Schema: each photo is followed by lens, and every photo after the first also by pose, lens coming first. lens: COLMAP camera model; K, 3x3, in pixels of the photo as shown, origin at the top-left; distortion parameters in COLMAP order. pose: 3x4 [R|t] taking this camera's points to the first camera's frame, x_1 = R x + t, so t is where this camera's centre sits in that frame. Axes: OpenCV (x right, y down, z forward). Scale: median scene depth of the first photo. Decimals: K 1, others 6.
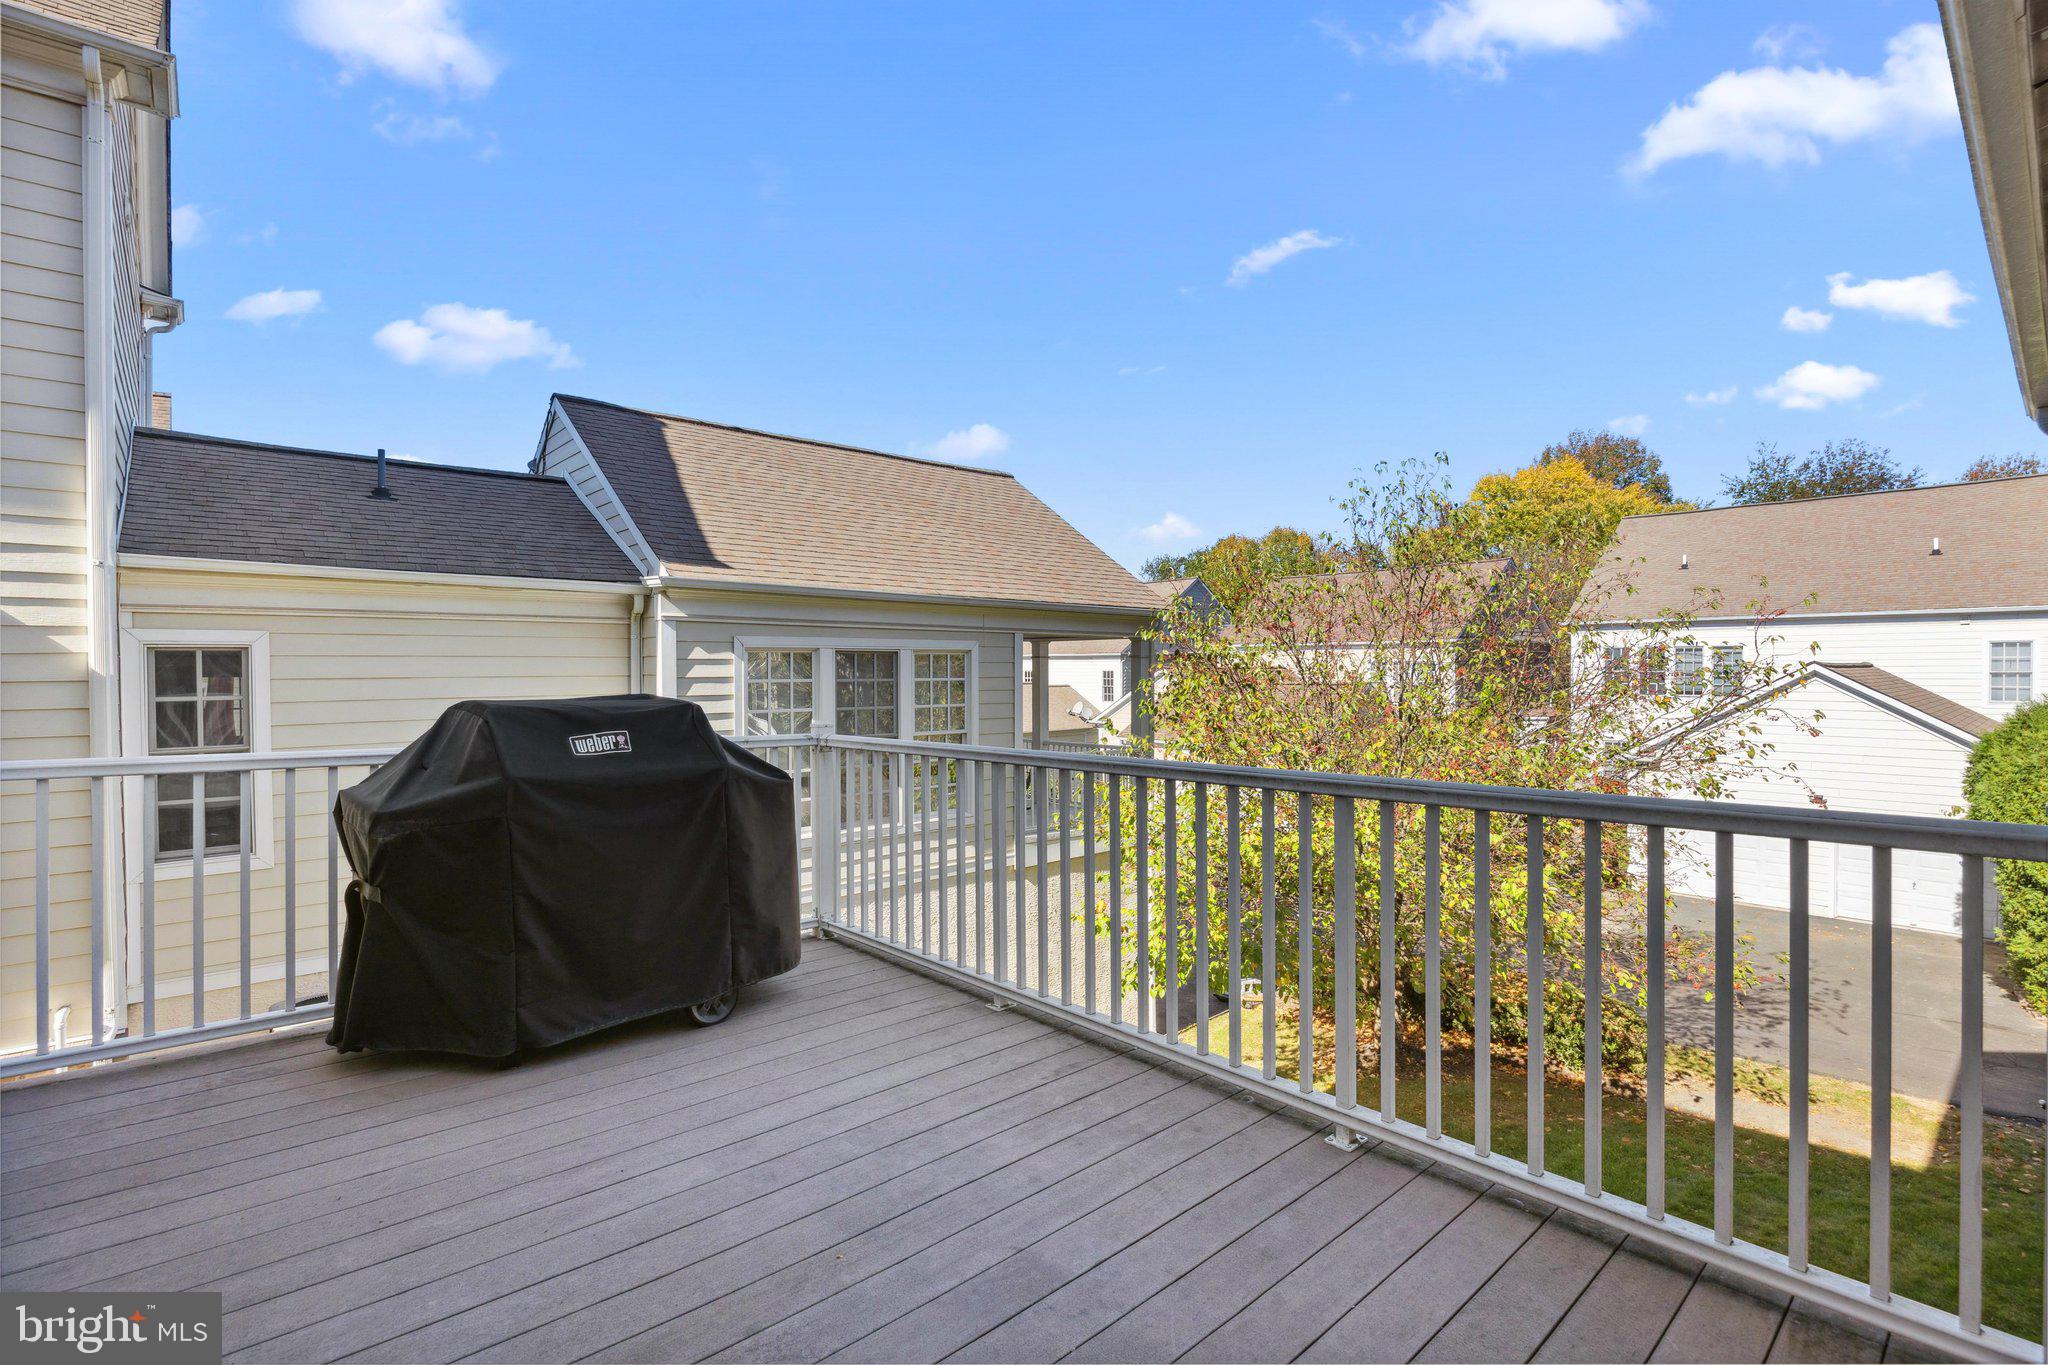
lens RADIAL K [[959.9, 0, 1029.3], [0, 959.9, 673.8], [0, 0, 1]] dist [0.001102, 0.000071]
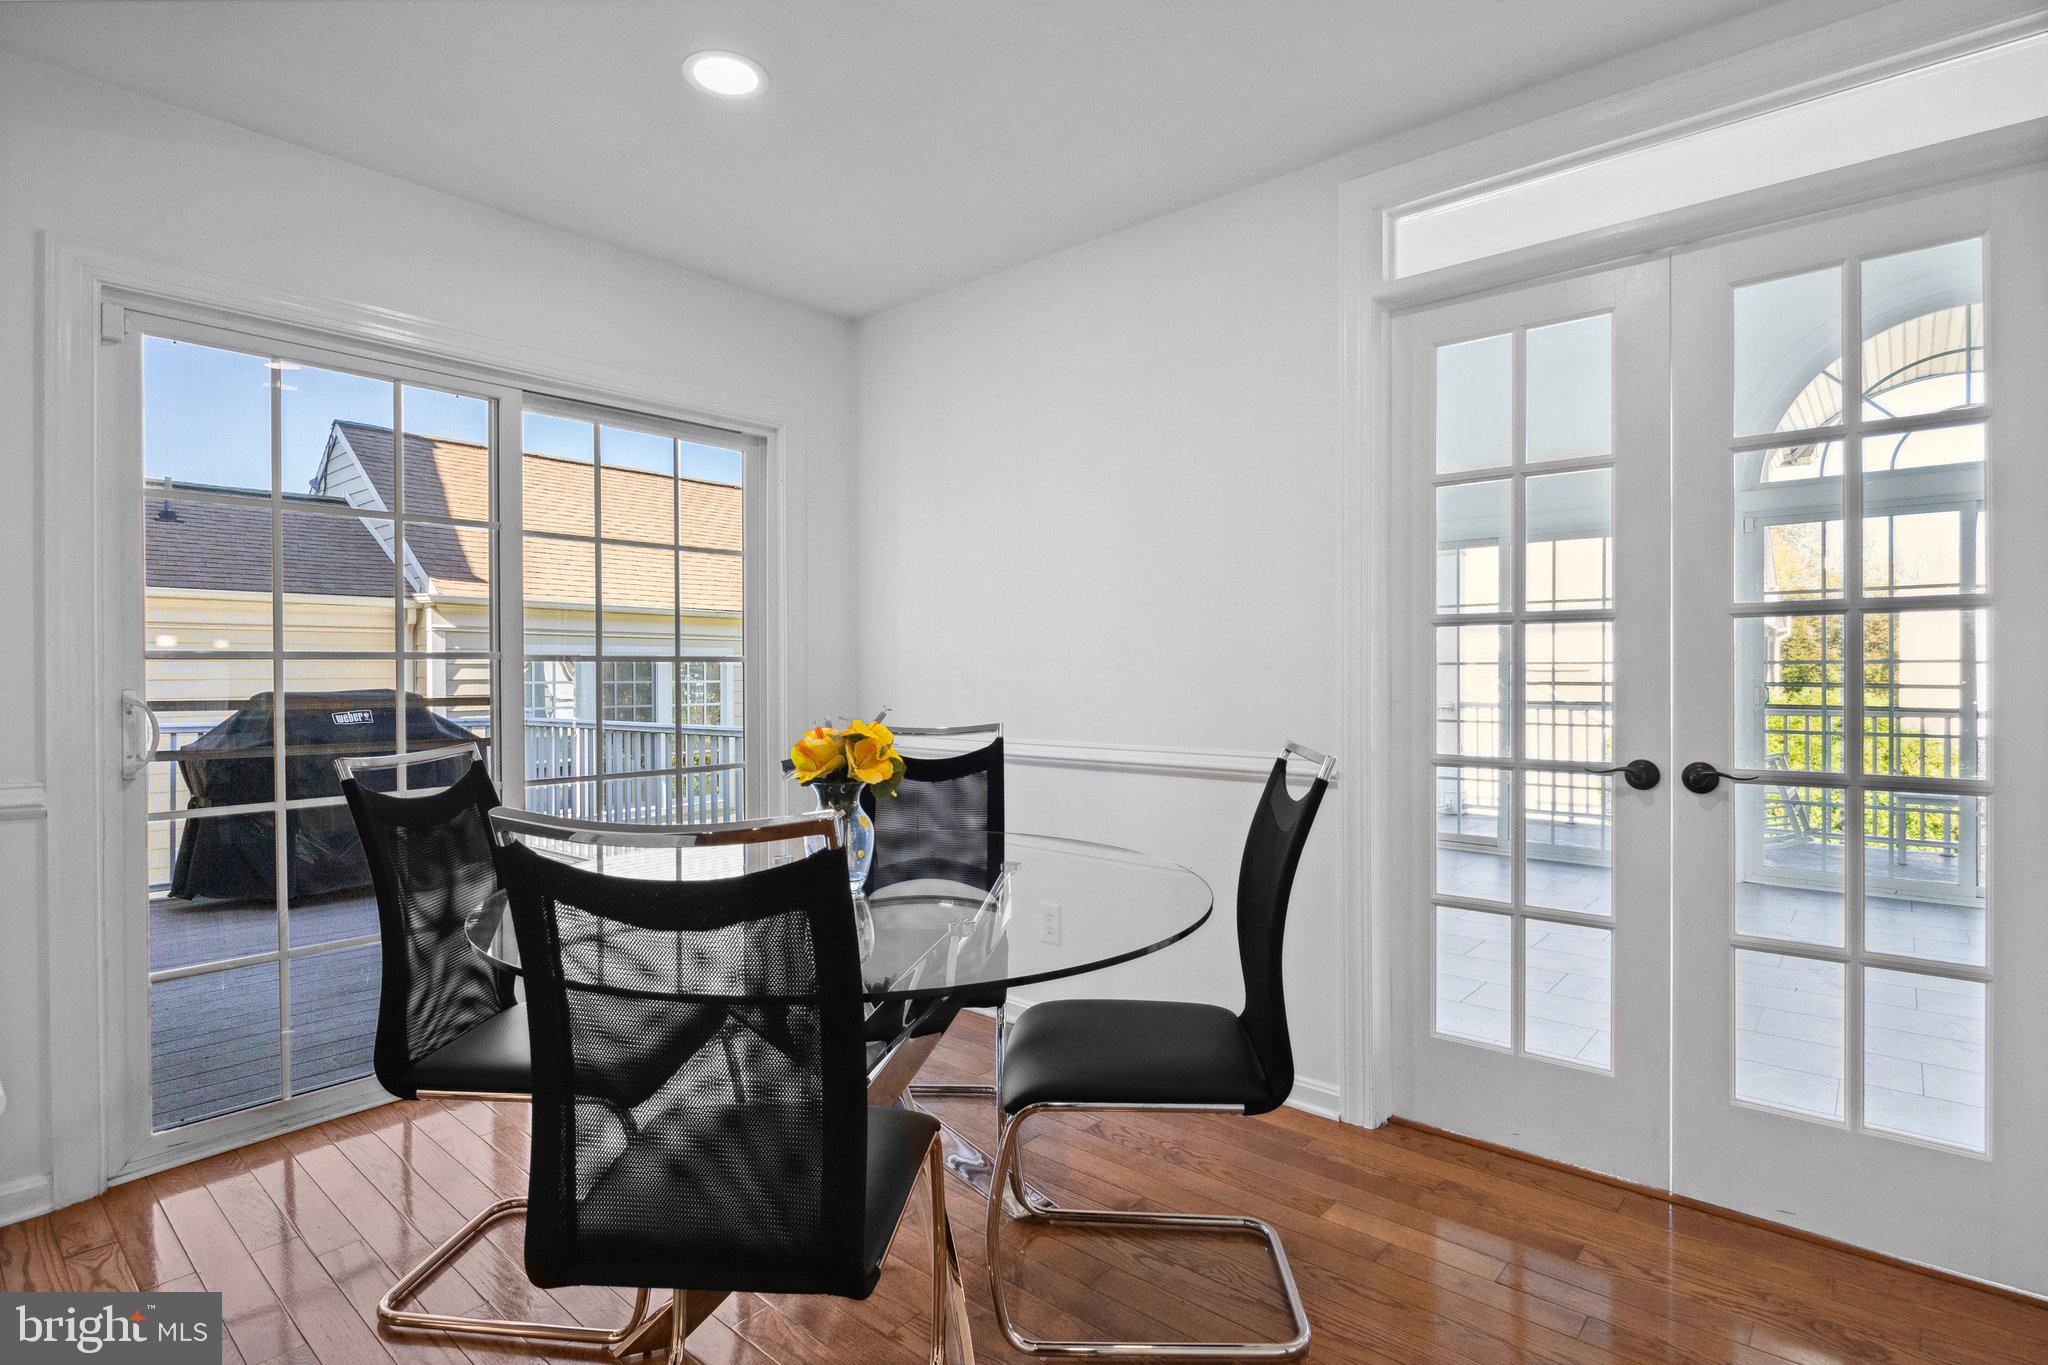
lens RADIAL K [[1034.8, 0, 1023.3], [0, 1034.8, 677.3], [0, 0, 1]] dist [-0.001328, 0.000480]
pose [[0.992821, -0.003154, 0.119572, 0.176463], [0.003128, 0.999995, 0.000402, 0.002652], [-0.119573, -0.000026, 0.992825, -0.327494]]
